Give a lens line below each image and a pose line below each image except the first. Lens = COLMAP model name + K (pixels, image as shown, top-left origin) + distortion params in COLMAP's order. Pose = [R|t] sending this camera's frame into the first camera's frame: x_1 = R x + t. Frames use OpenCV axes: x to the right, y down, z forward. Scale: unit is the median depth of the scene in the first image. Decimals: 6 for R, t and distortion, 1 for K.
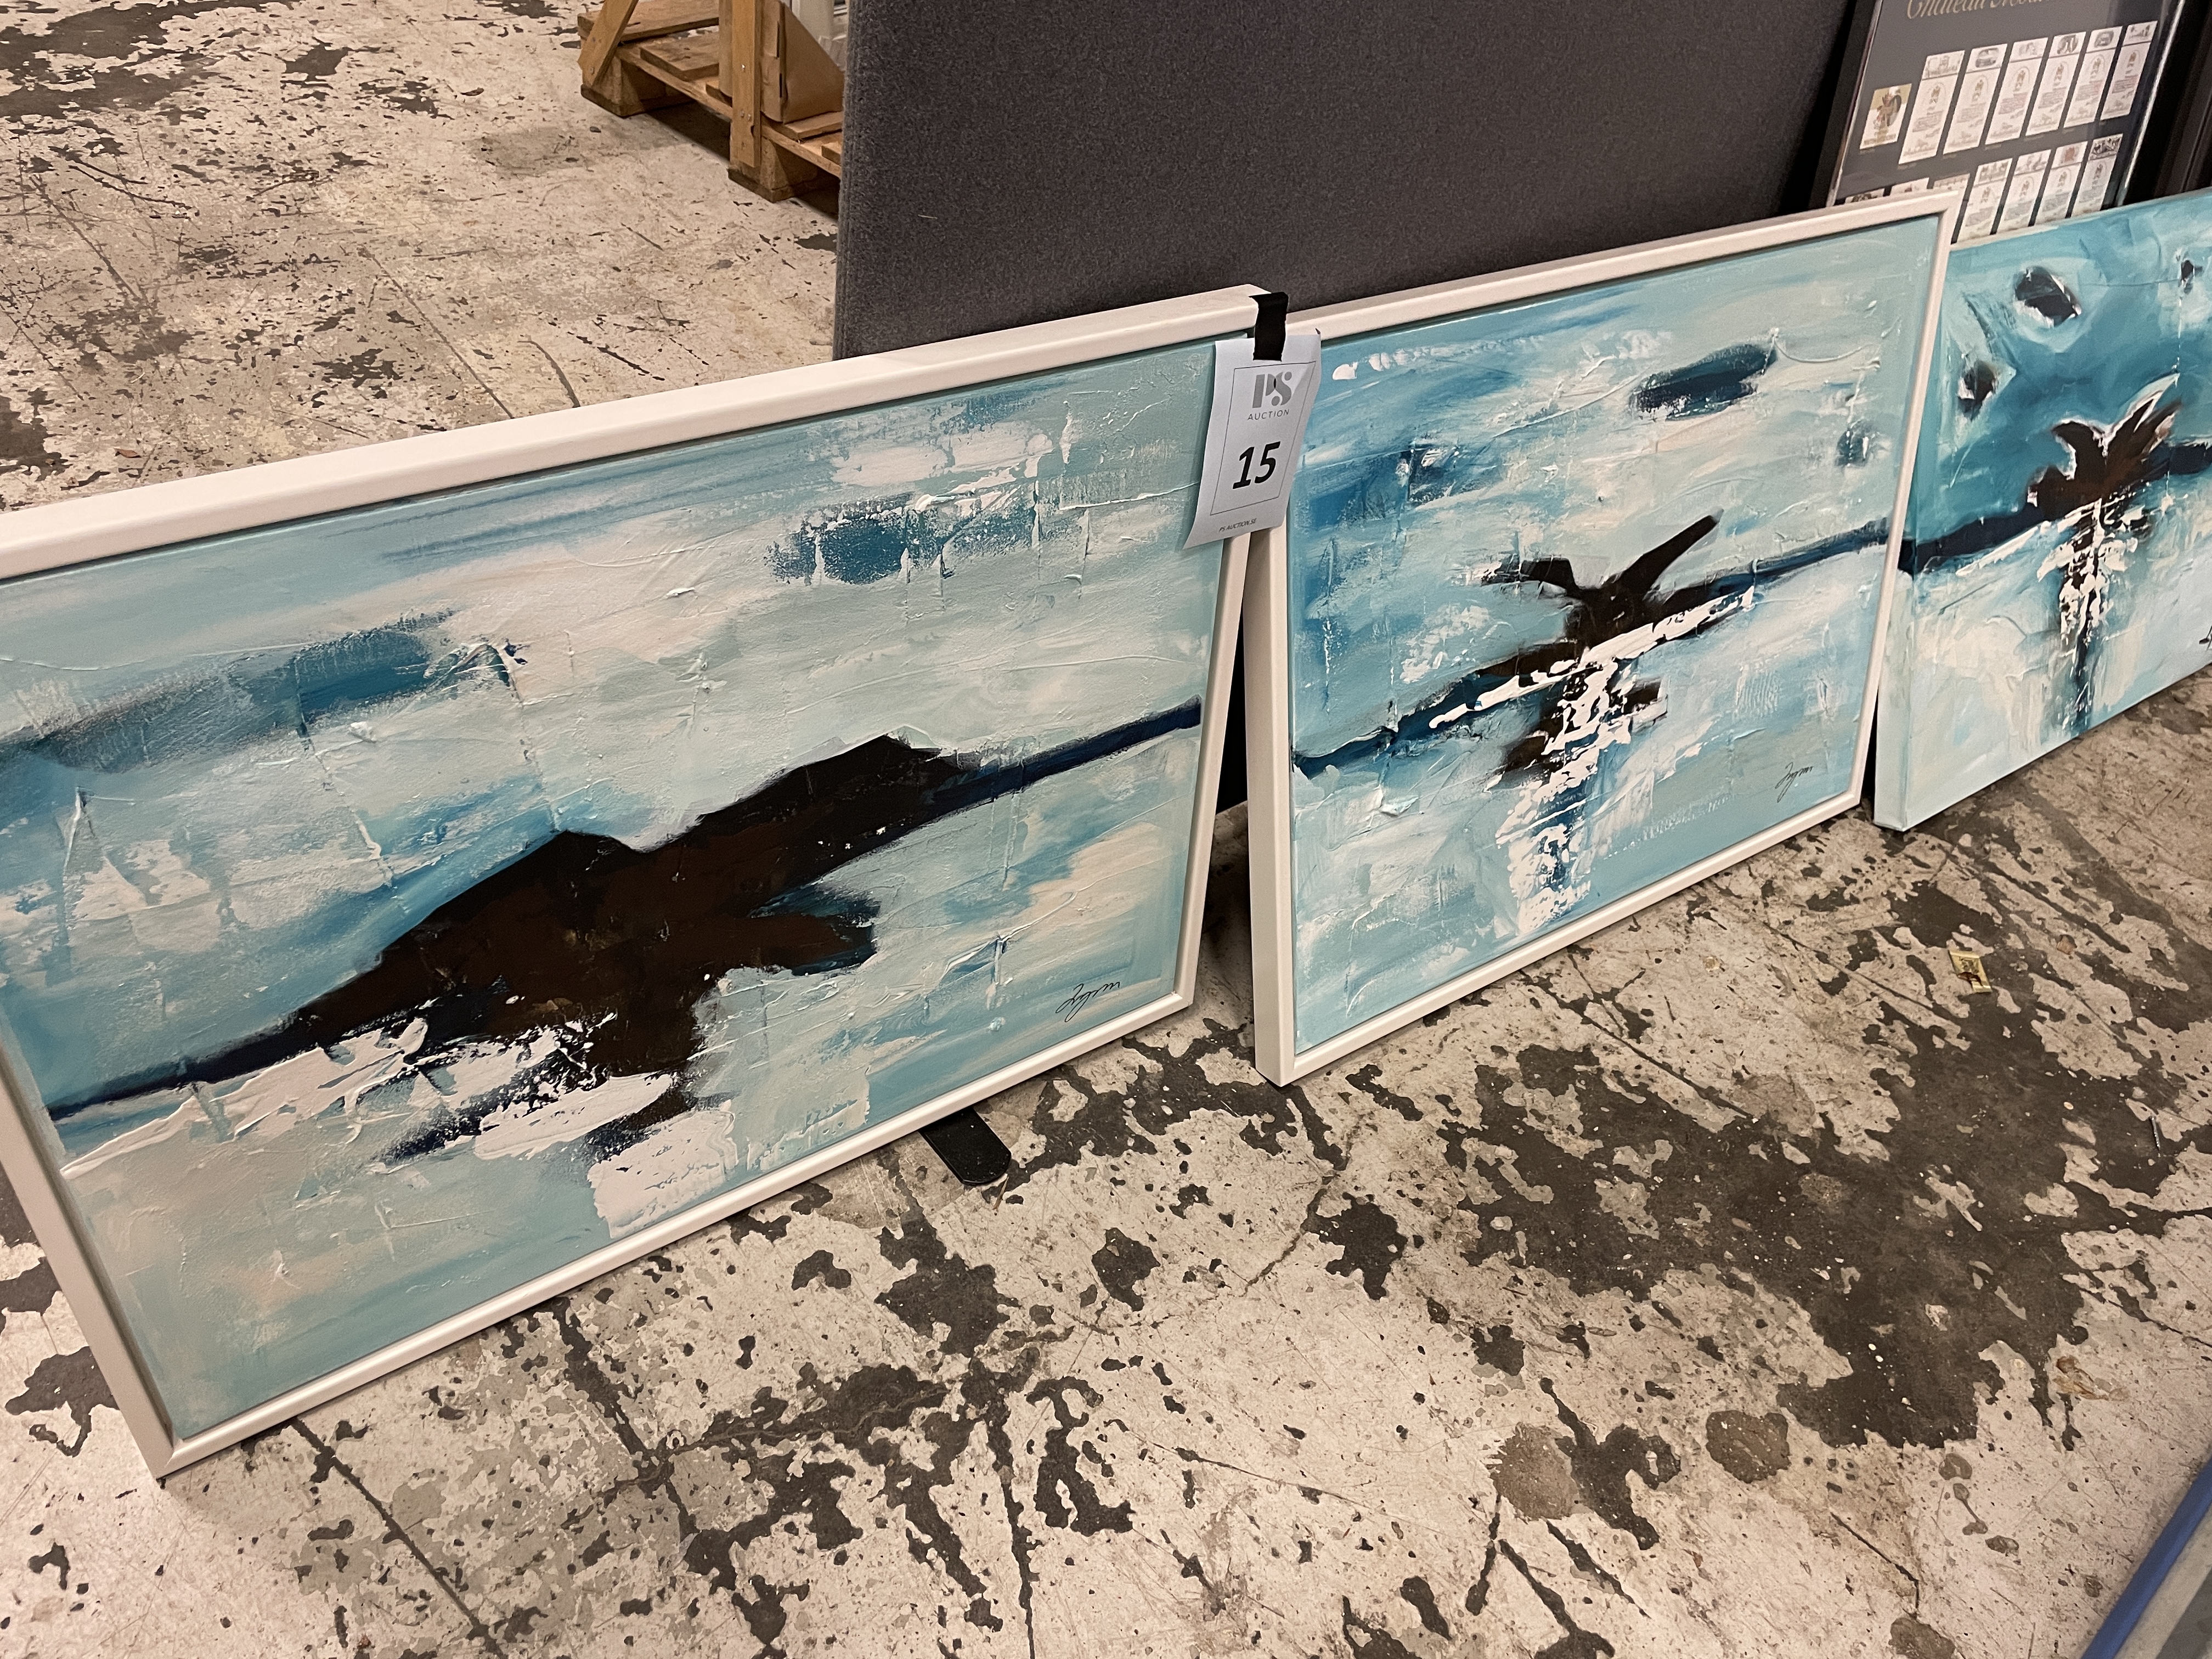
lens RADIAL K [[1667.2, 0, 1118.4], [0, 1667.2, 811.5], [0, 0, 1]] dist [0.078677, -0.101122]
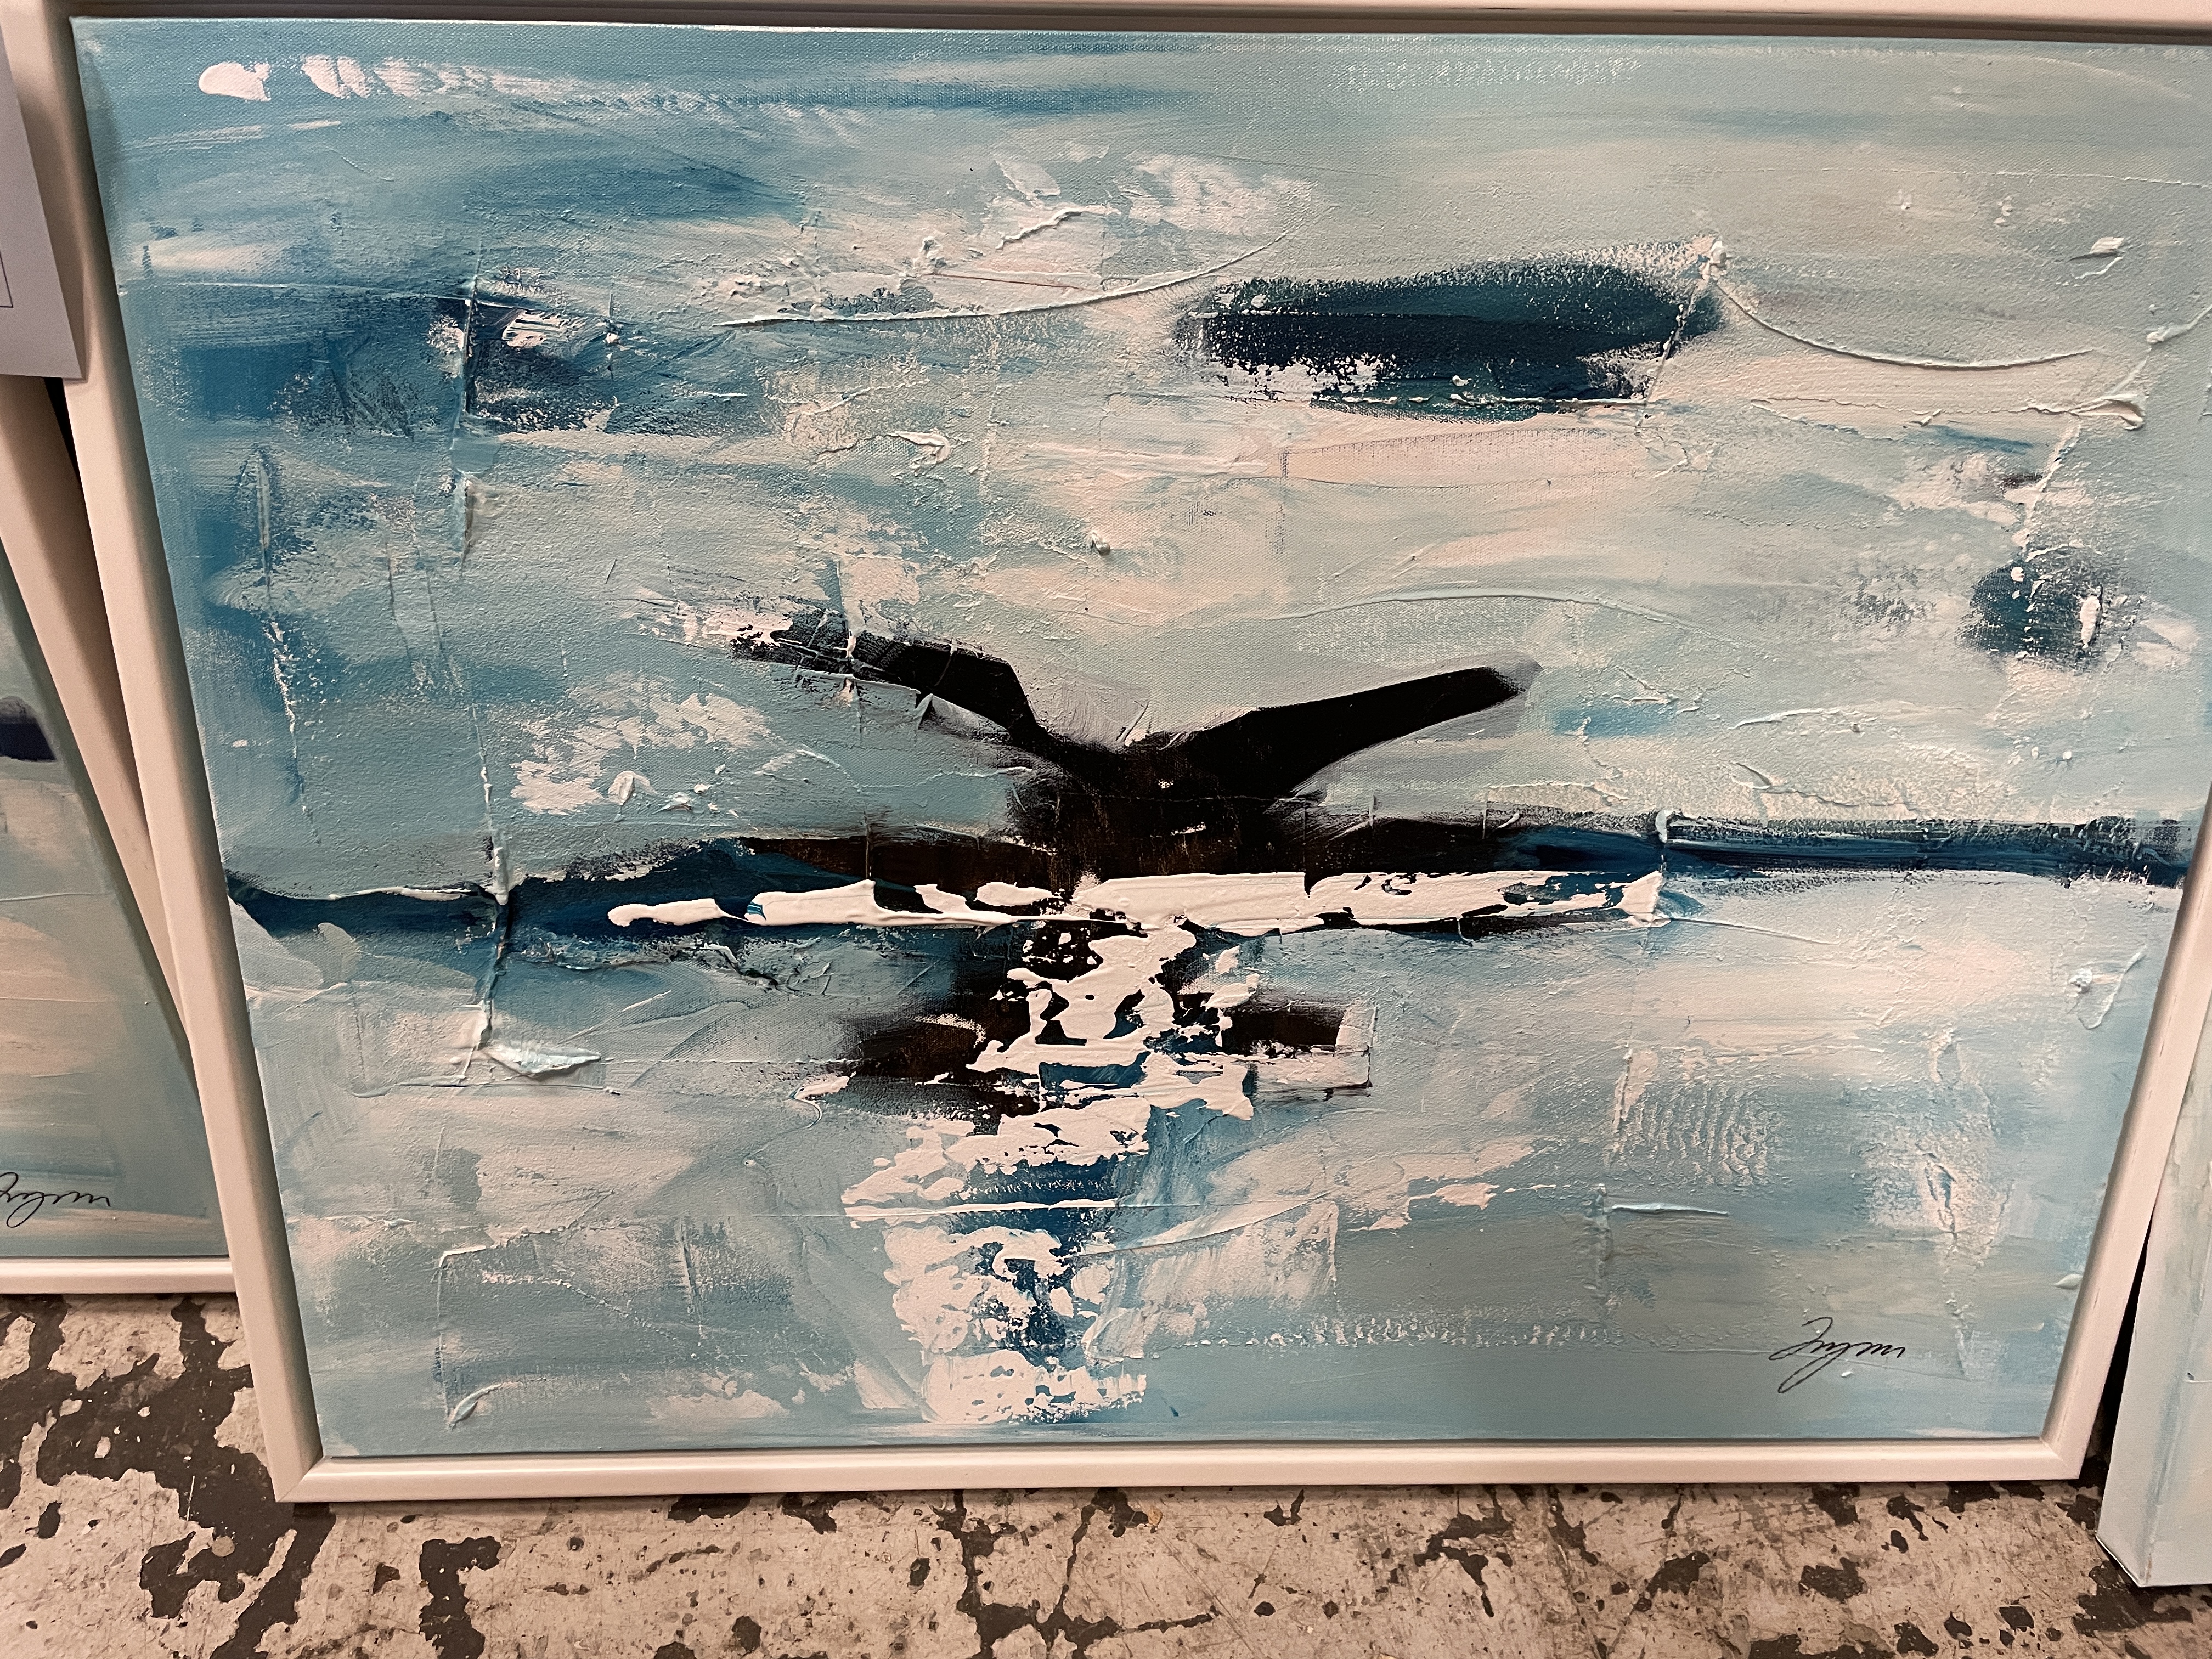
lens RADIAL K [[1667.2, 0, 1108.5], [0, 1667.2, 823.7], [0, 0, 1]] dist [0.078677, -0.101122]
pose [[0.828028, 0.253887, -0.499911, 0.585857], [-0.295232, 0.955418, -0.003784, -0.127852], [0.476664, 0.150723, 0.866068, 0.700245]]
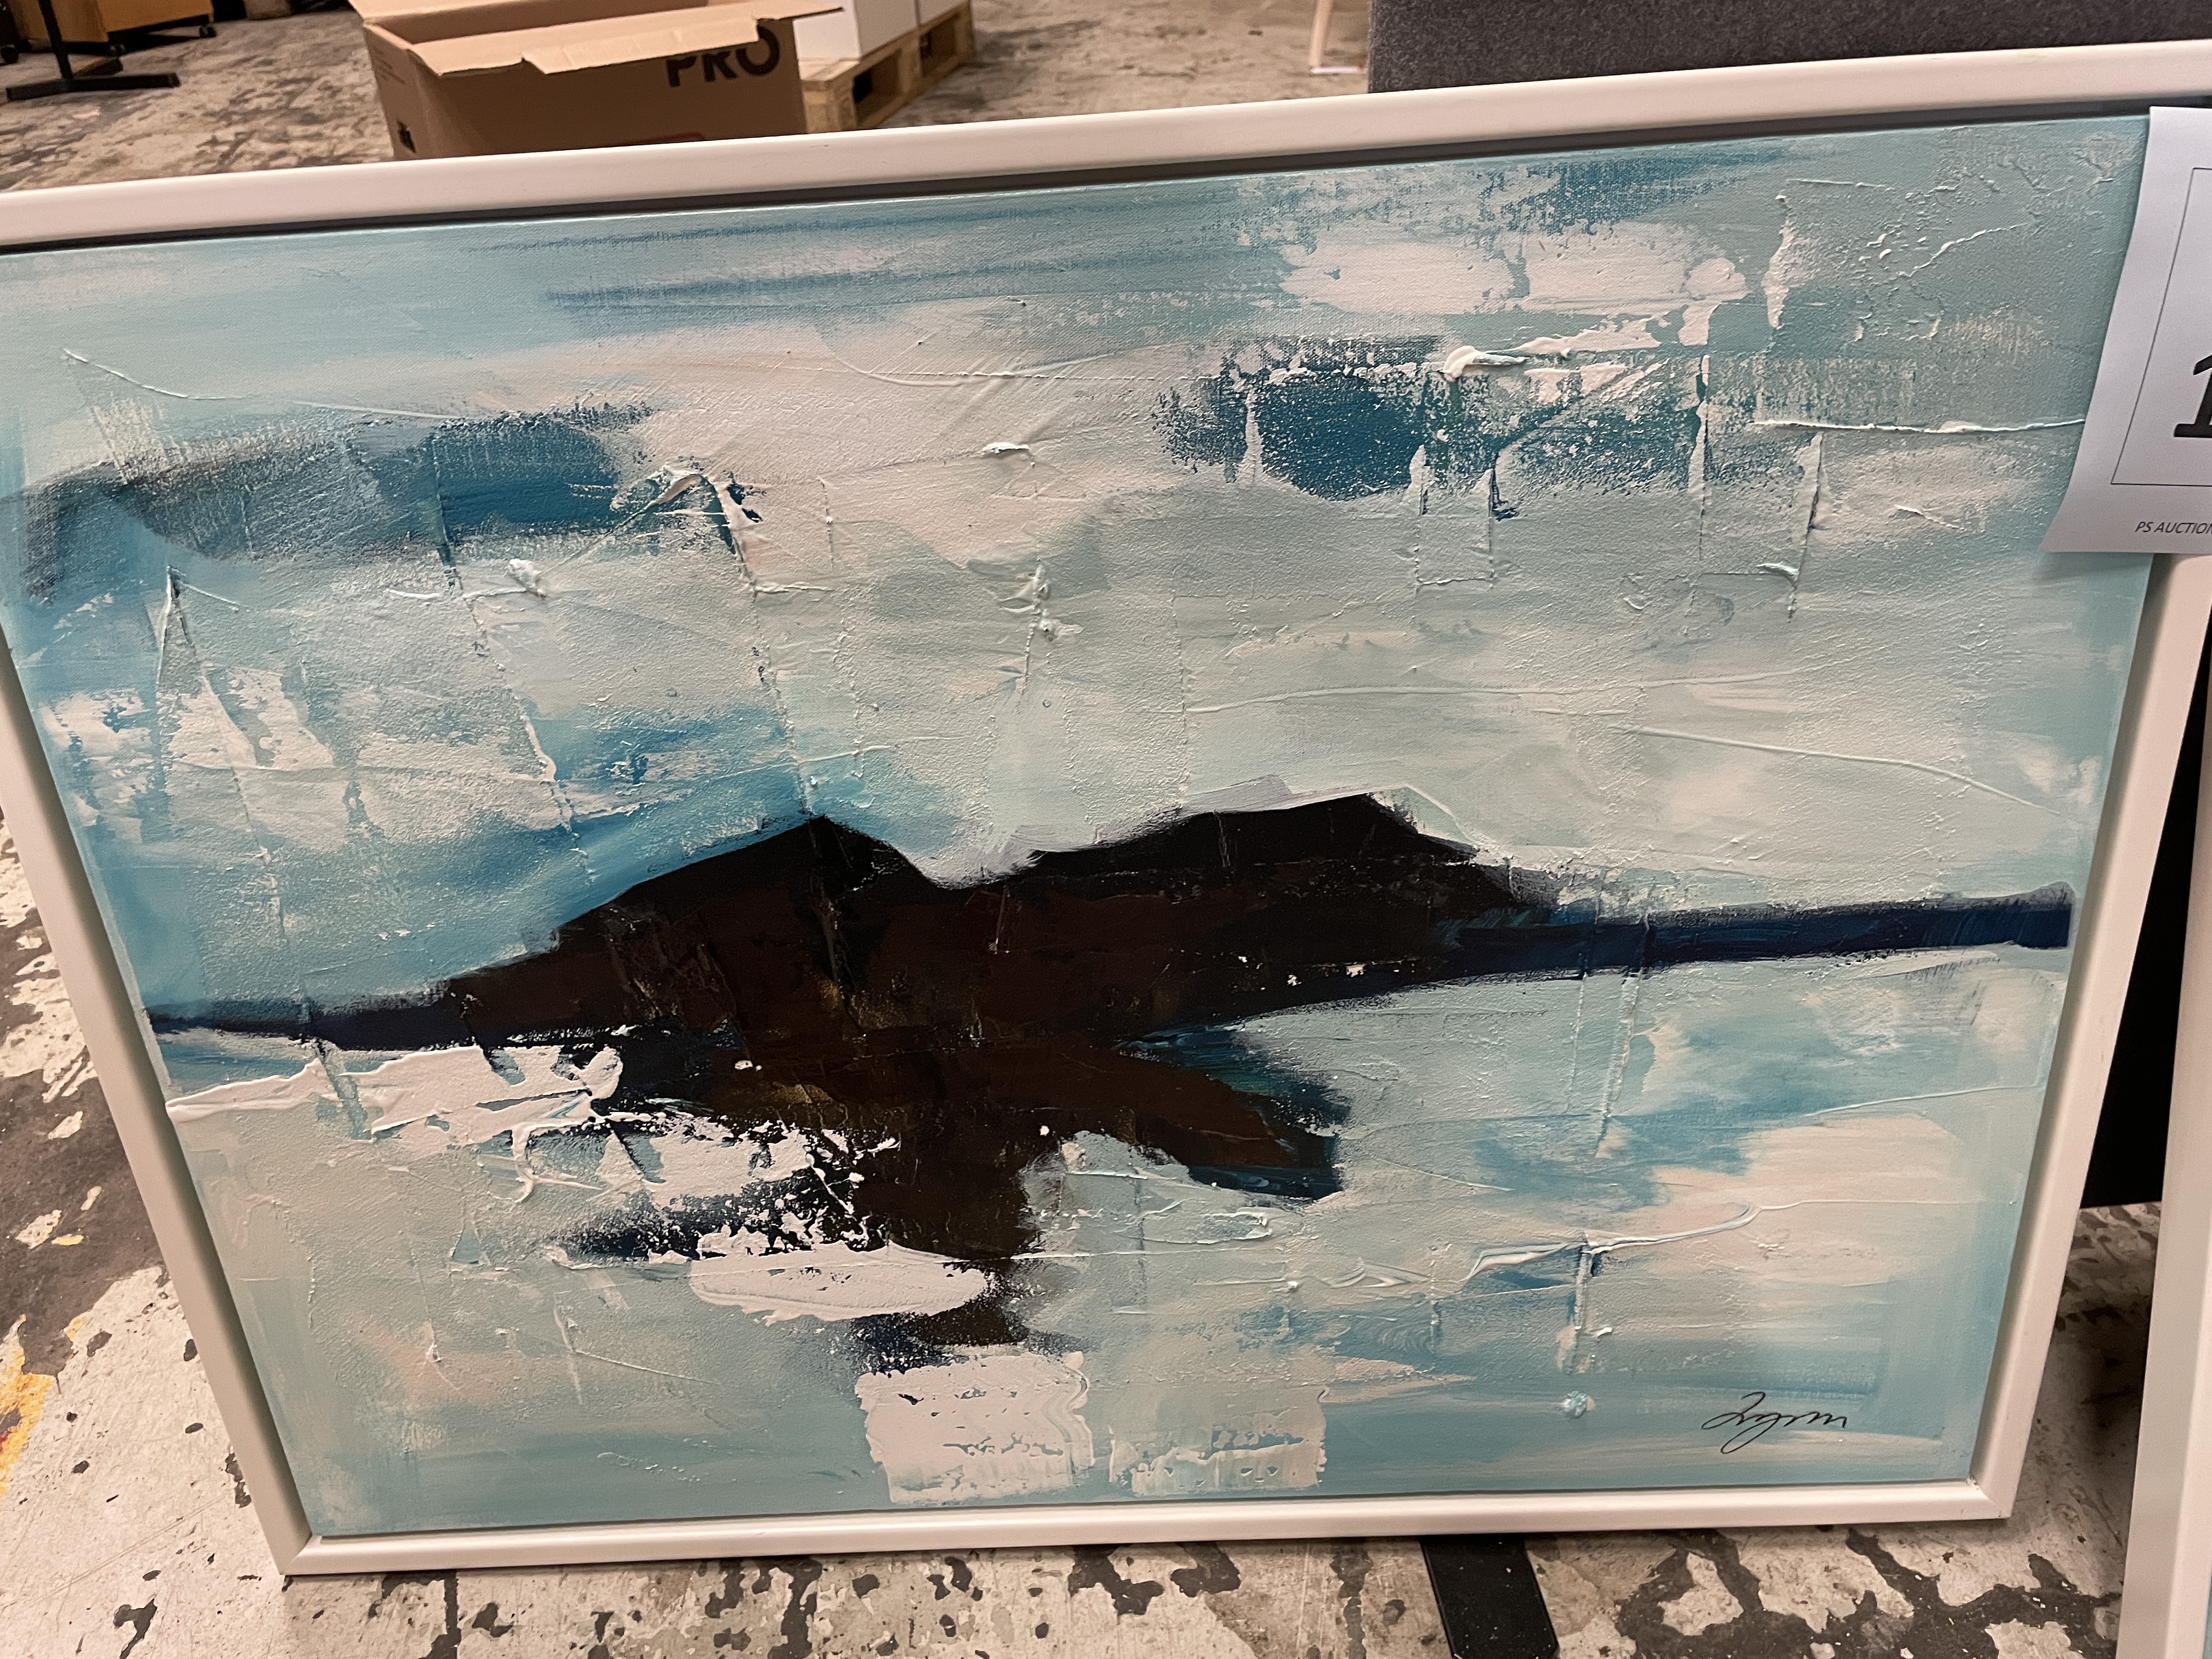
lens RADIAL K [[1667.2, 0, 1107.1], [0, 1667.2, 823.9], [0, 0, 1]] dist [0.078677, -0.101122]
pose [[0.797120, 0.145746, -0.585968, 0.112096], [-0.259897, 0.958754, -0.115082, 0.046923], [0.545026, 0.244025, 0.802121, 0.414757]]
